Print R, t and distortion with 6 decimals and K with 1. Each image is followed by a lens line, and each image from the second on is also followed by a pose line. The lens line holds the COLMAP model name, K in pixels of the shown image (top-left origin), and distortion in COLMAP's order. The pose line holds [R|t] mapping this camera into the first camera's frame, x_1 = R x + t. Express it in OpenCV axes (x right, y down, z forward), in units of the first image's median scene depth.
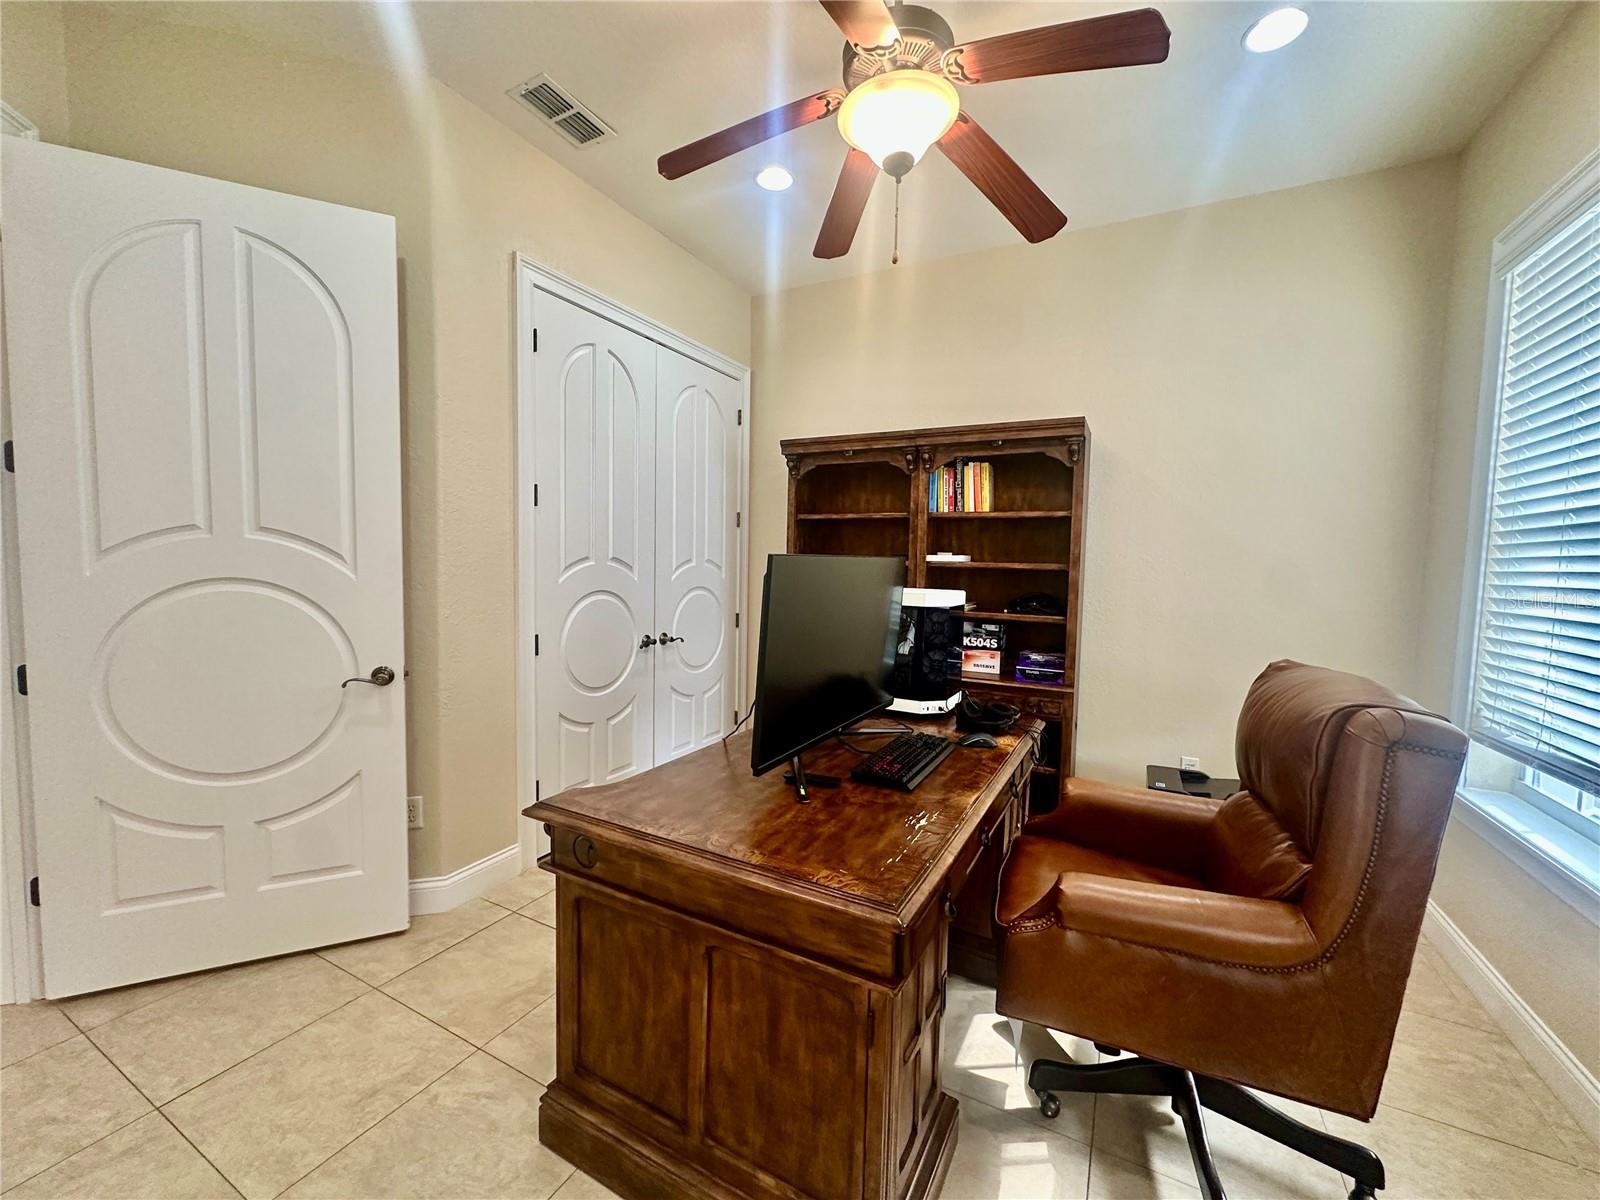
lens RADIAL K [[637.9, 0, 797.4], [0, 637.9, 600.5], [0, 0, 1]] dist [-0.003293, 0.001060]
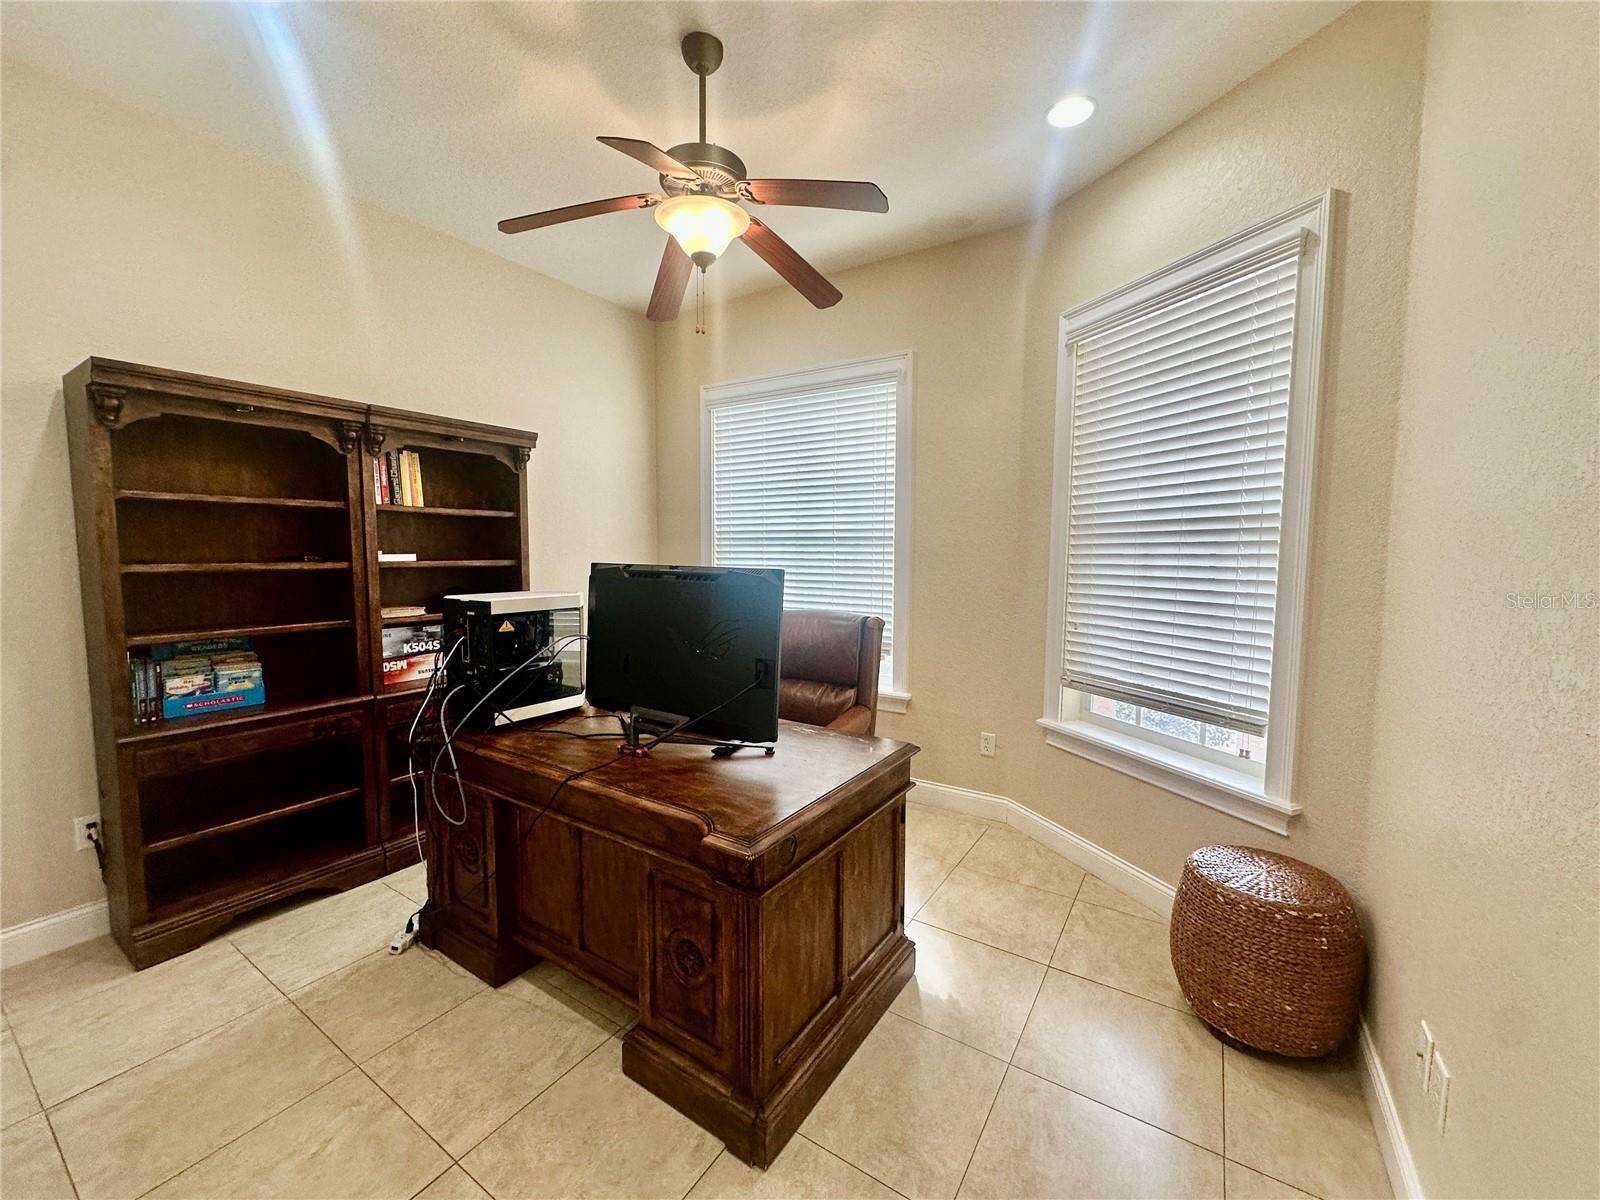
lens RADIAL K [[637.9, 0, 791.8], [0, 637.9, 603.7], [0, 0, 1]] dist [-0.003293, 0.001060]
pose [[0.105244, -0.098365, 0.989570, -0.581358], [0.069967, 0.993362, 0.091300, -0.044827], [-0.991982, 0.059629, 0.111428, 0.363151]]
